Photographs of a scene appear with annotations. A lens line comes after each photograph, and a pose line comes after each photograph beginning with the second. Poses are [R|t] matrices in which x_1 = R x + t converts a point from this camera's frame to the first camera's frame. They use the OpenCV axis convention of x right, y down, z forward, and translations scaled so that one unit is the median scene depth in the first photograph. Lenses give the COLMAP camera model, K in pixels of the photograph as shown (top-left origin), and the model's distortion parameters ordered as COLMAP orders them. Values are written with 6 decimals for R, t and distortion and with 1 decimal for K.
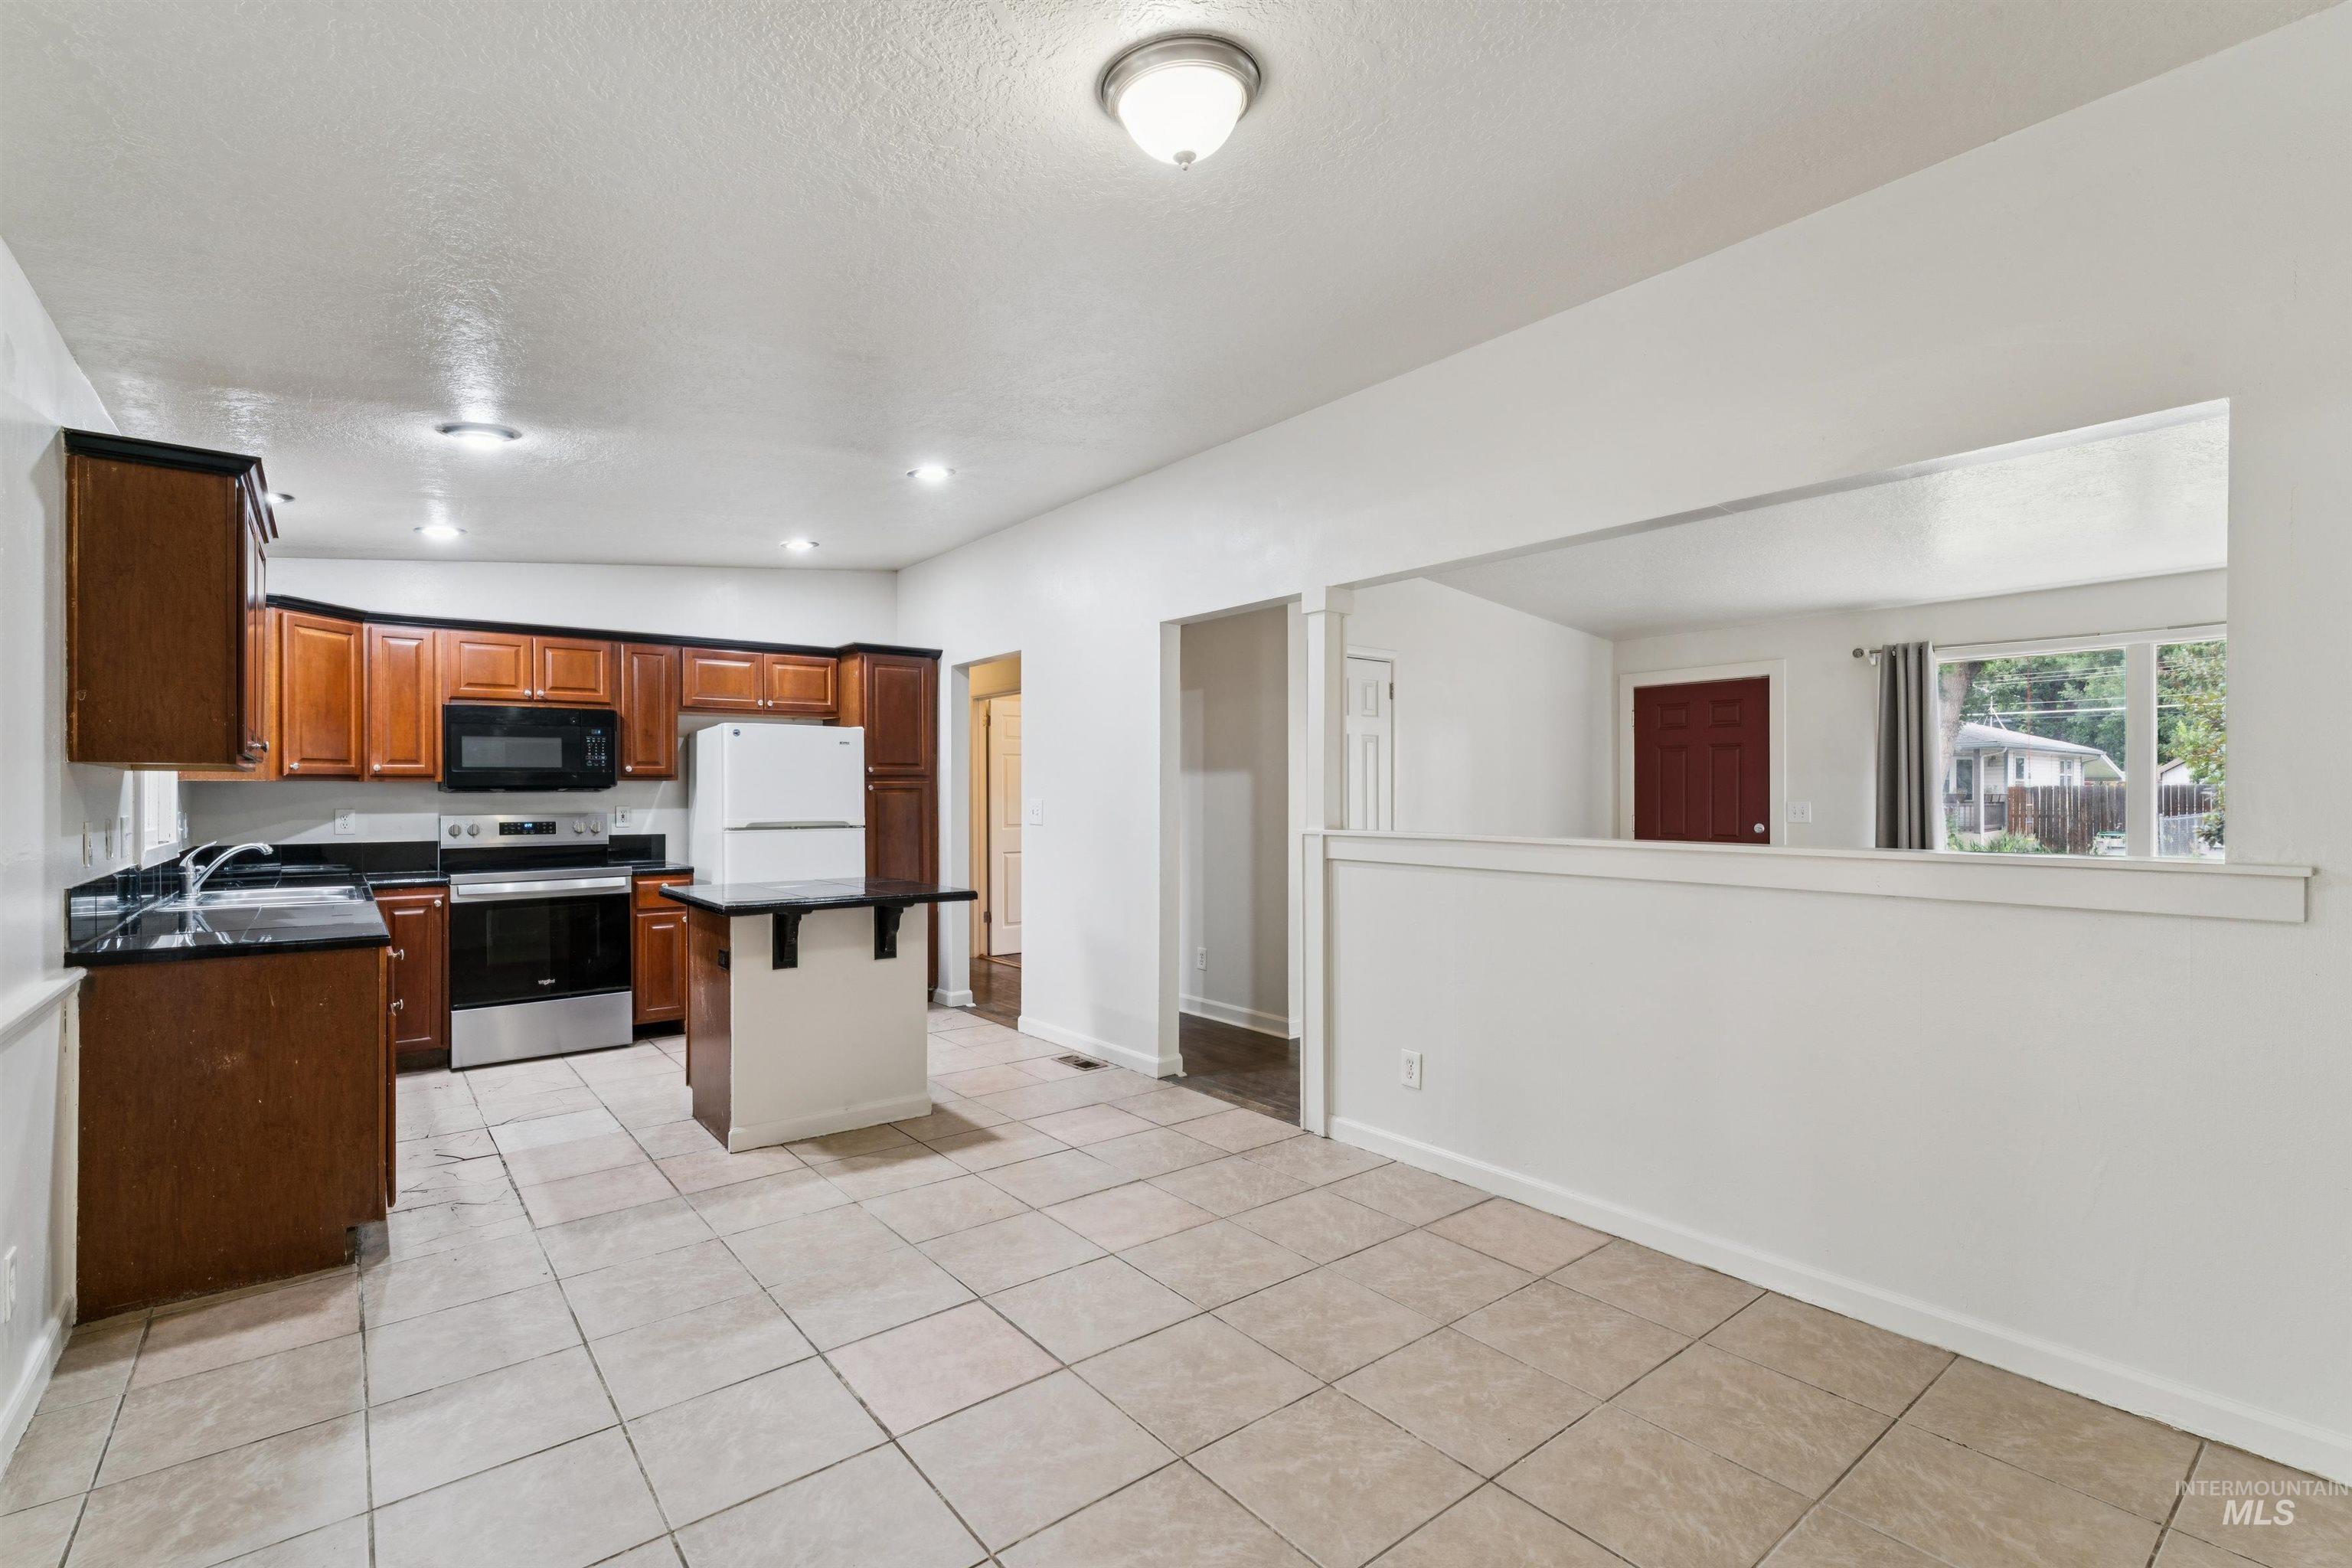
lens RADIAL K [[1052.4, 0, 1172.4], [0, 1052.4, 780.3], [0, 0, 1]] dist [0.003399, 0.000351]
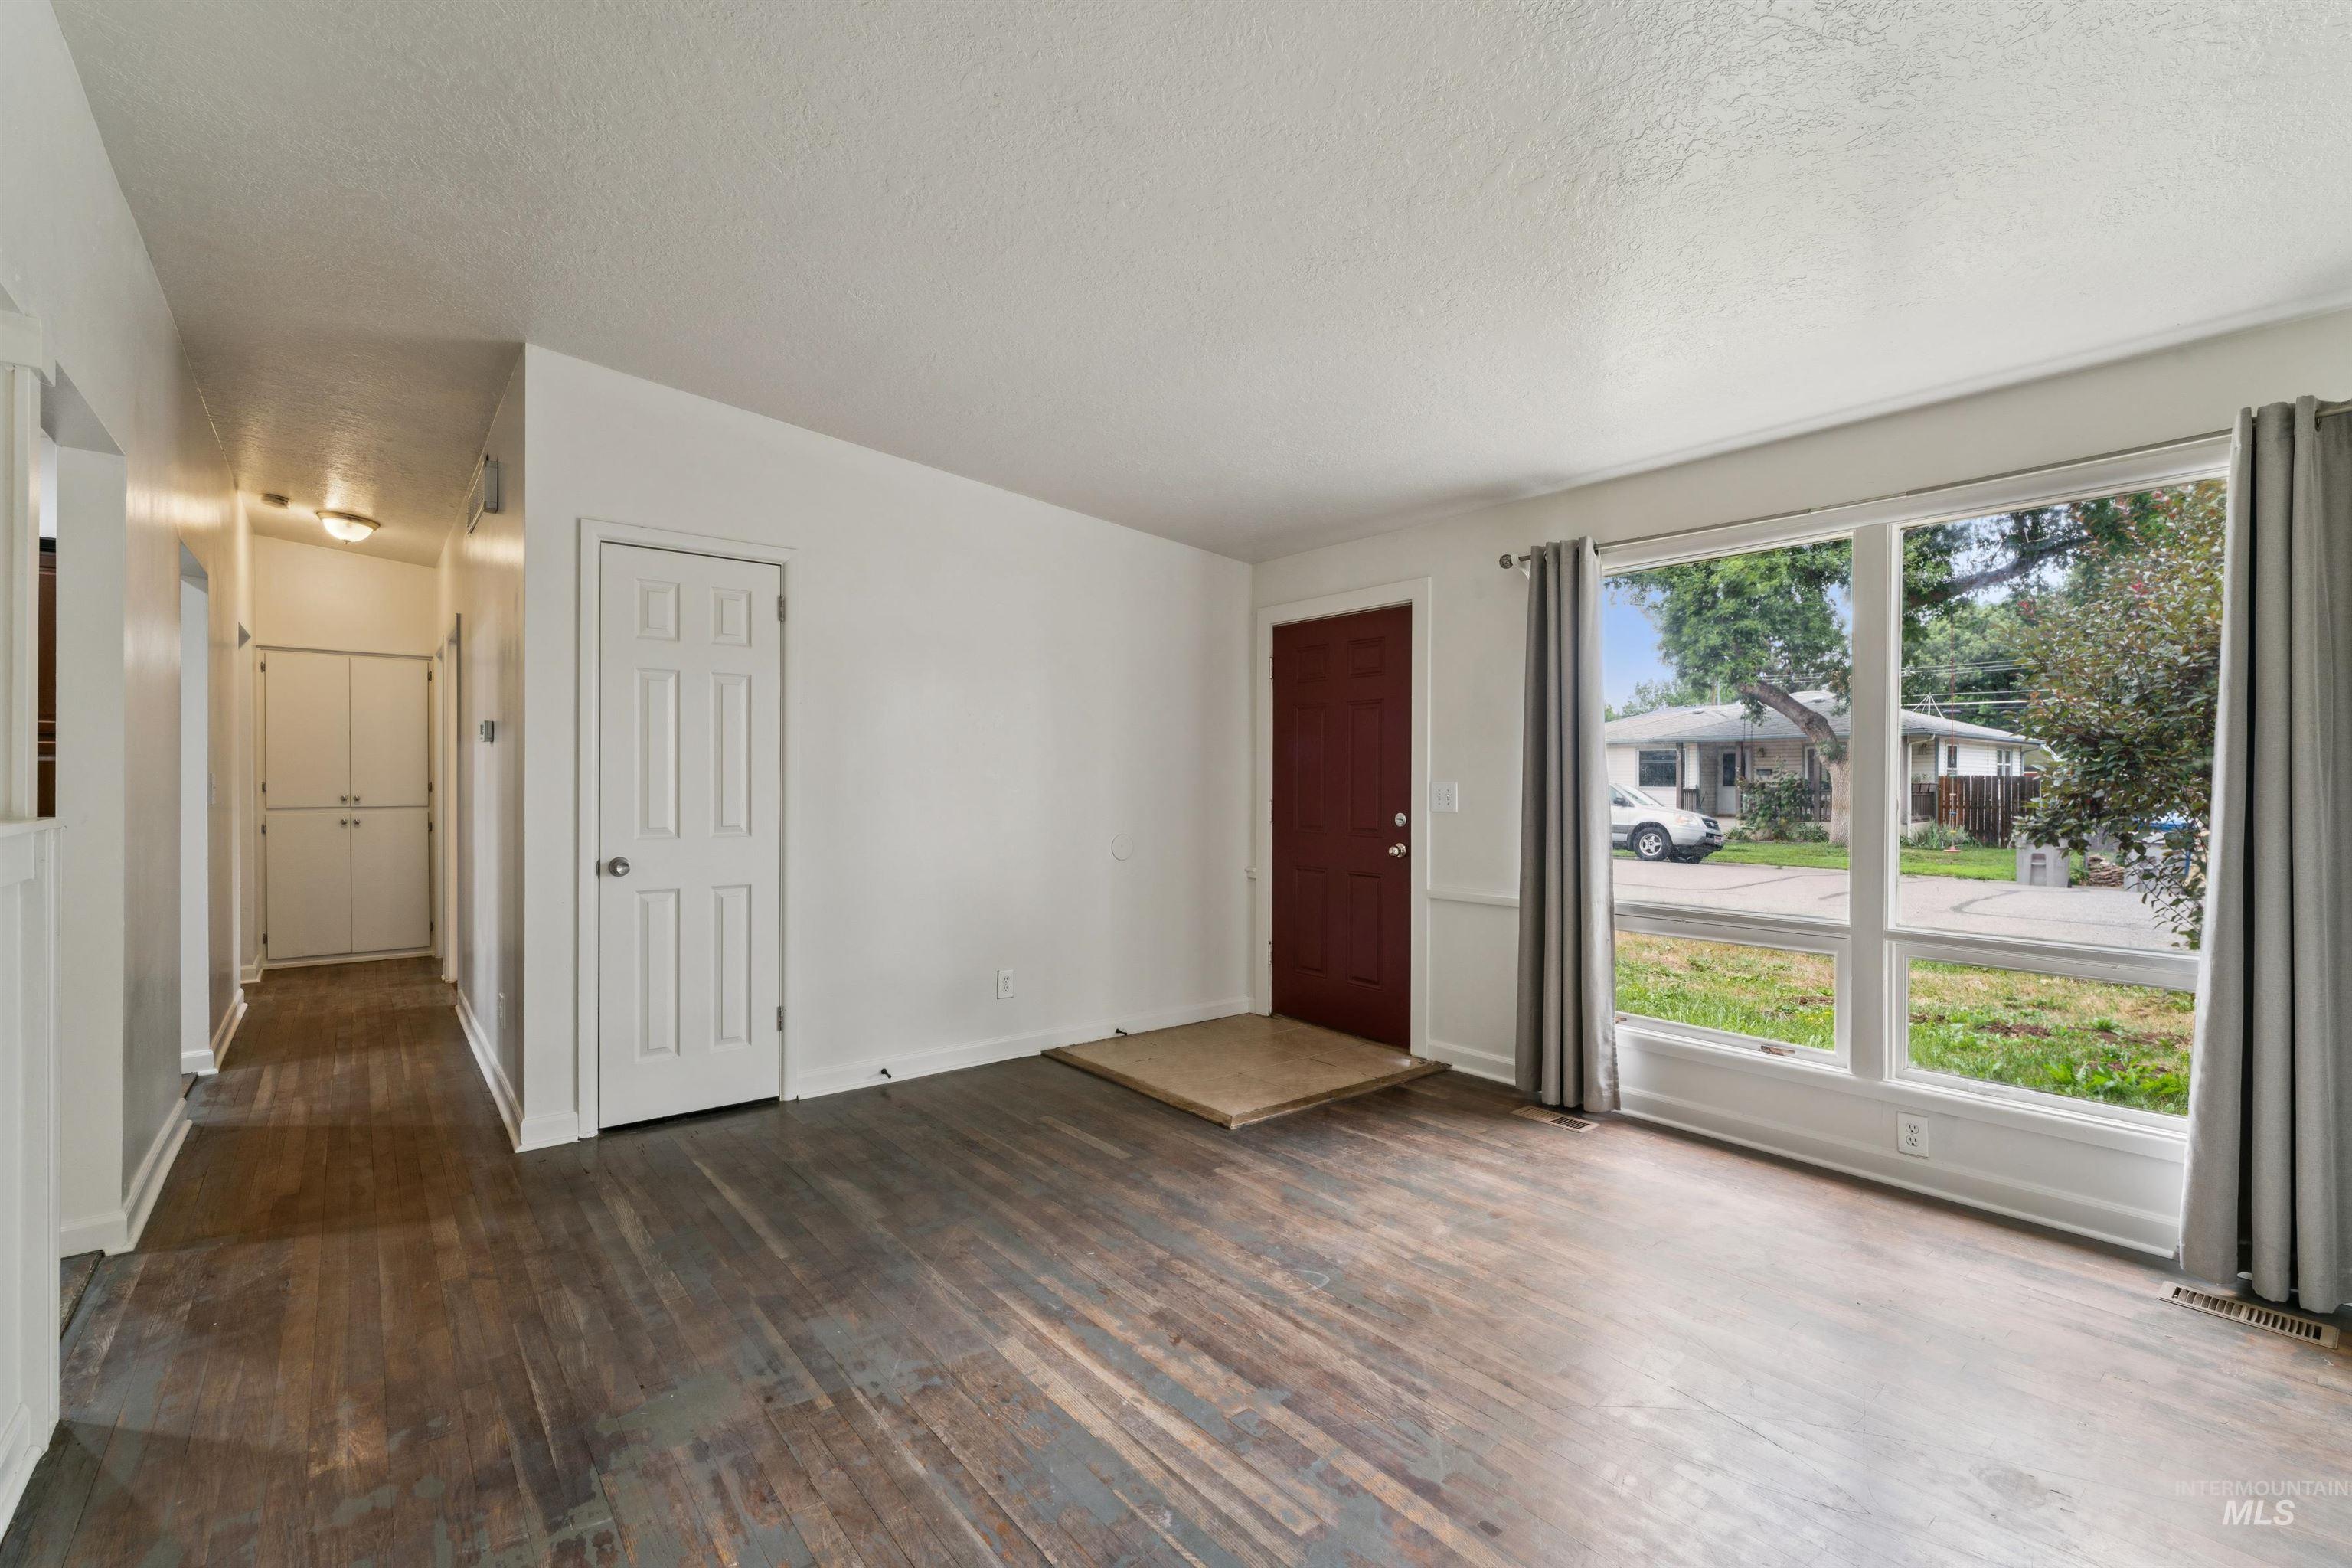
lens RADIAL K [[1029.2, 0, 1179.8], [0, 1029.2, 787.5], [0, 0, 1]] dist [-0.000477, -0.000326]
pose [[0.999937, 0.005800, 0.009566, 0.449613], [-0.005981, 0.999803, 0.018927, 0.013403], [-0.009455, -0.018983, 0.999775, 0.350236]]
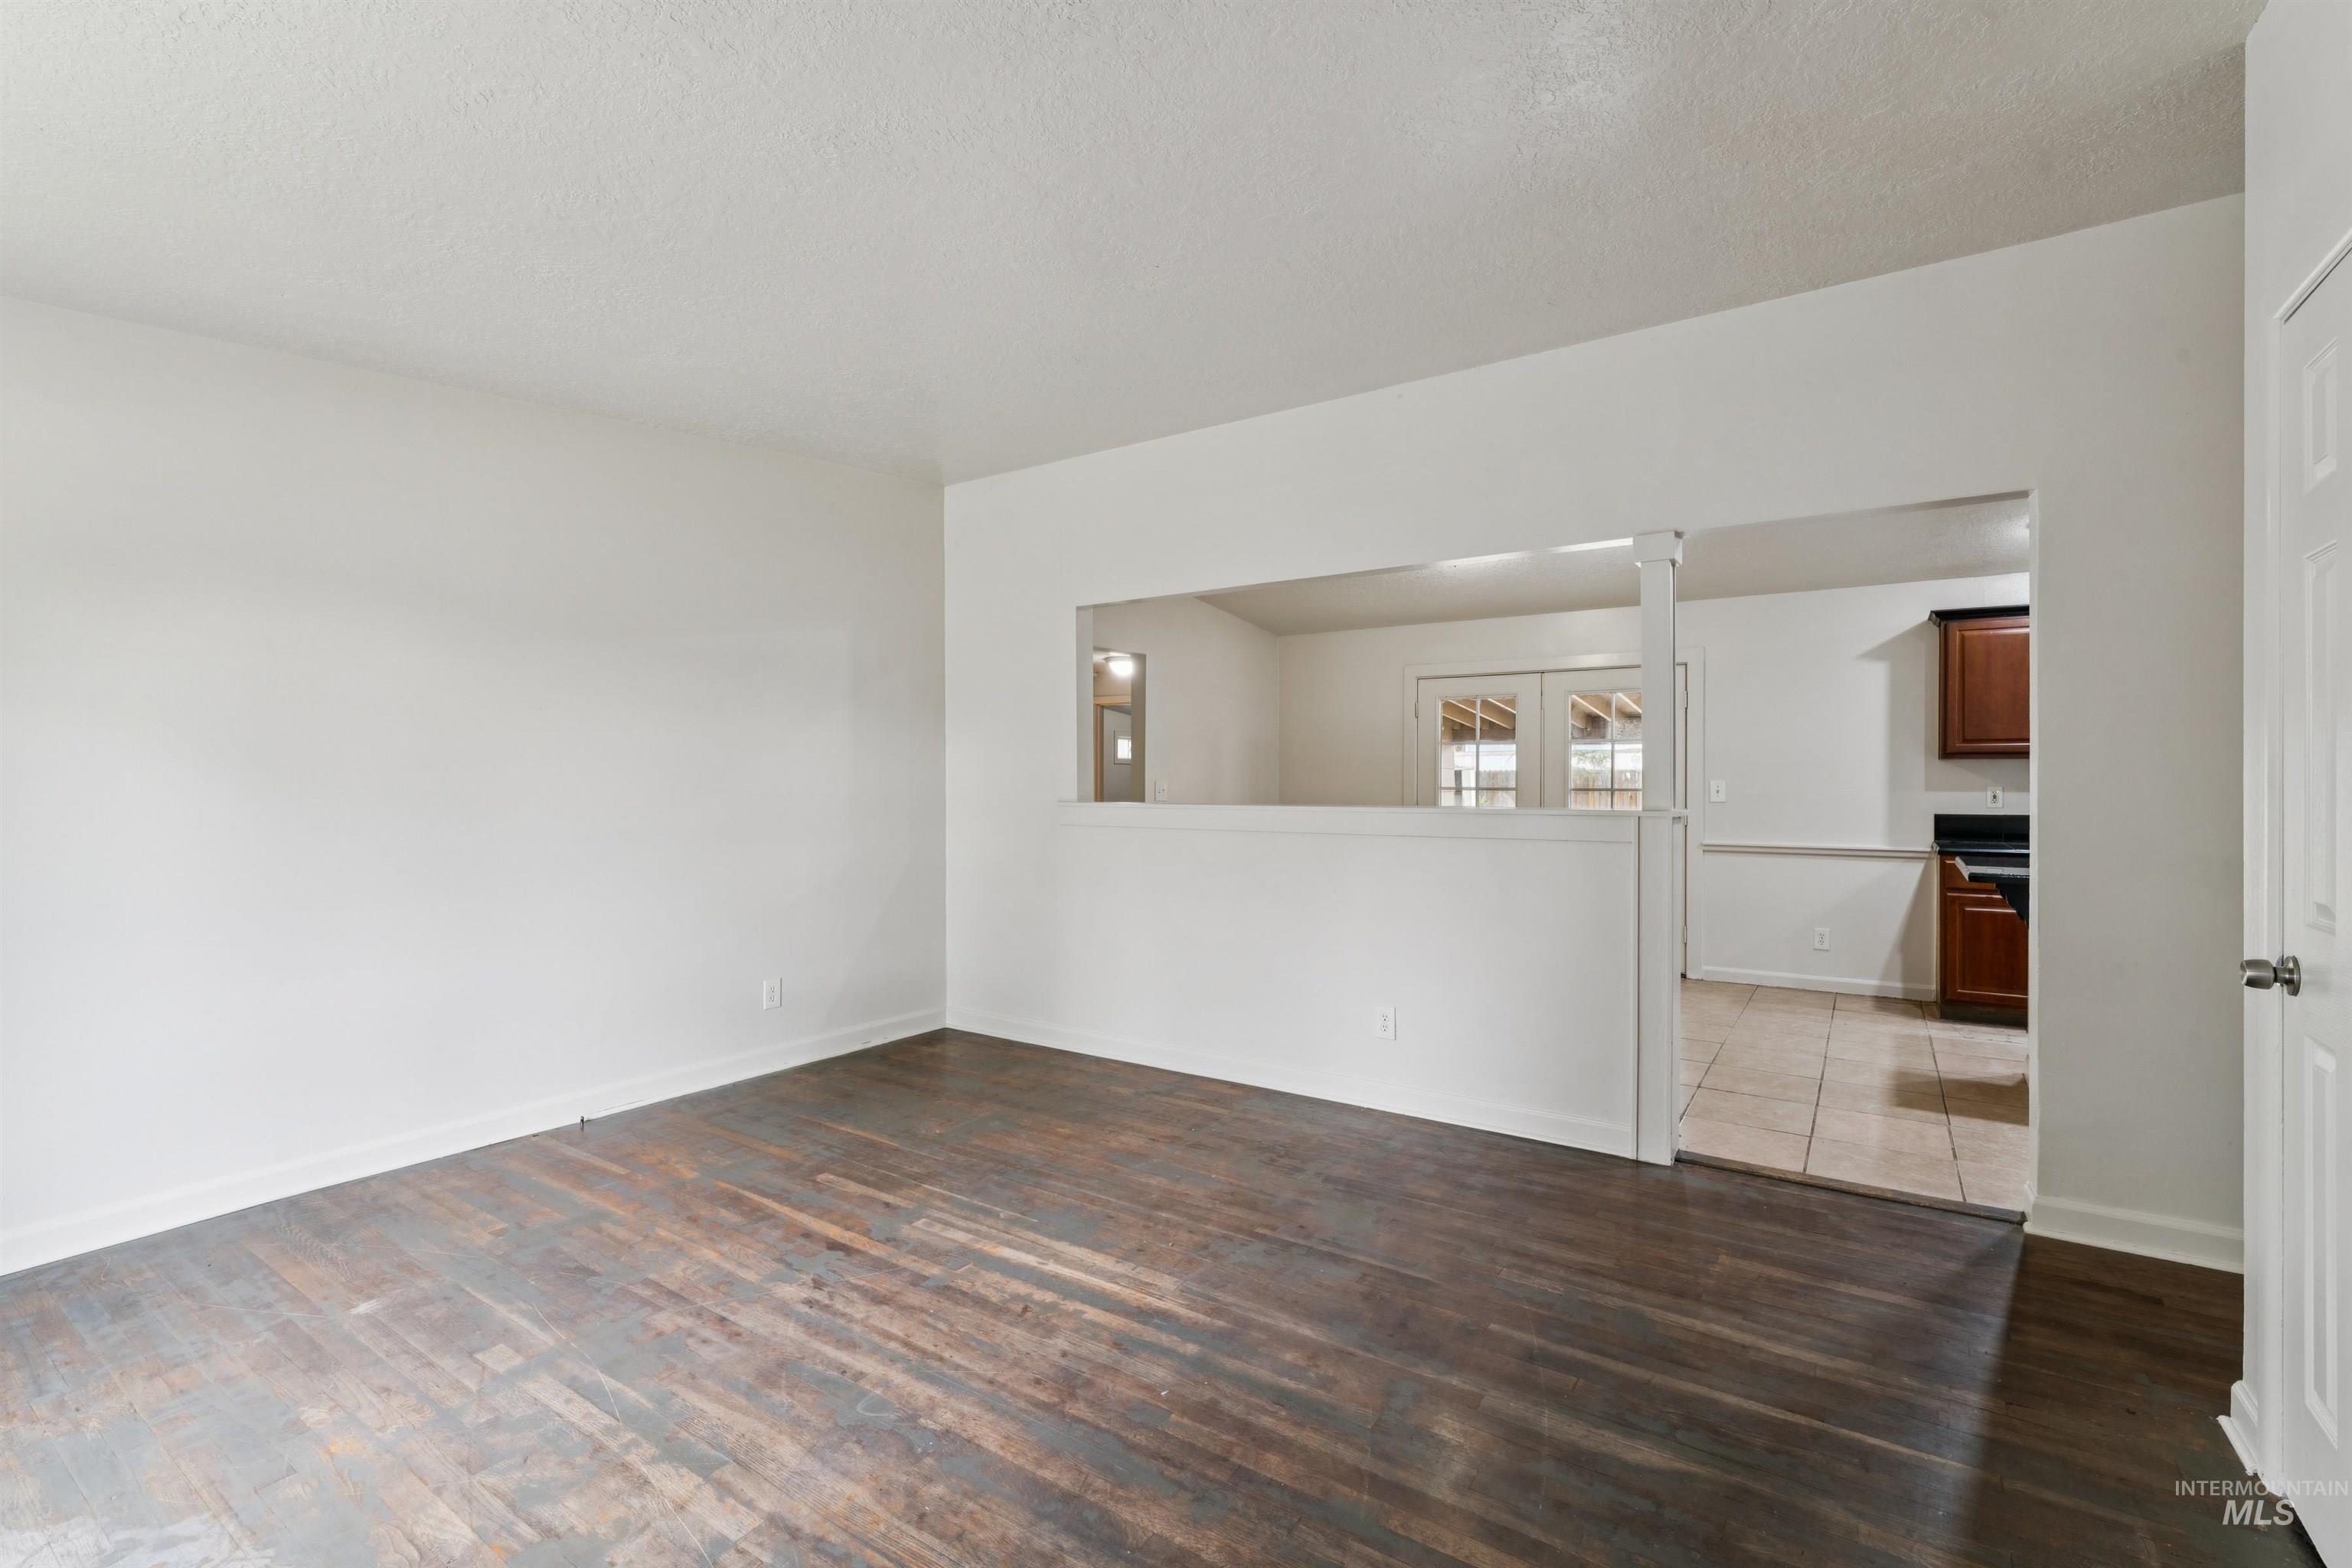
lens RADIAL K [[1029.2, 0, 1182.5], [0, 1029.2, 786.7], [0, 0, 1]] dist [-0.000477, -0.000326]
pose [[-0.953434, 0.003413, -0.301582, 0.521983], [0.004905, 0.999979, -0.004190, 0.019563], [0.301561, -0.005474, -0.953431, 1.203950]]
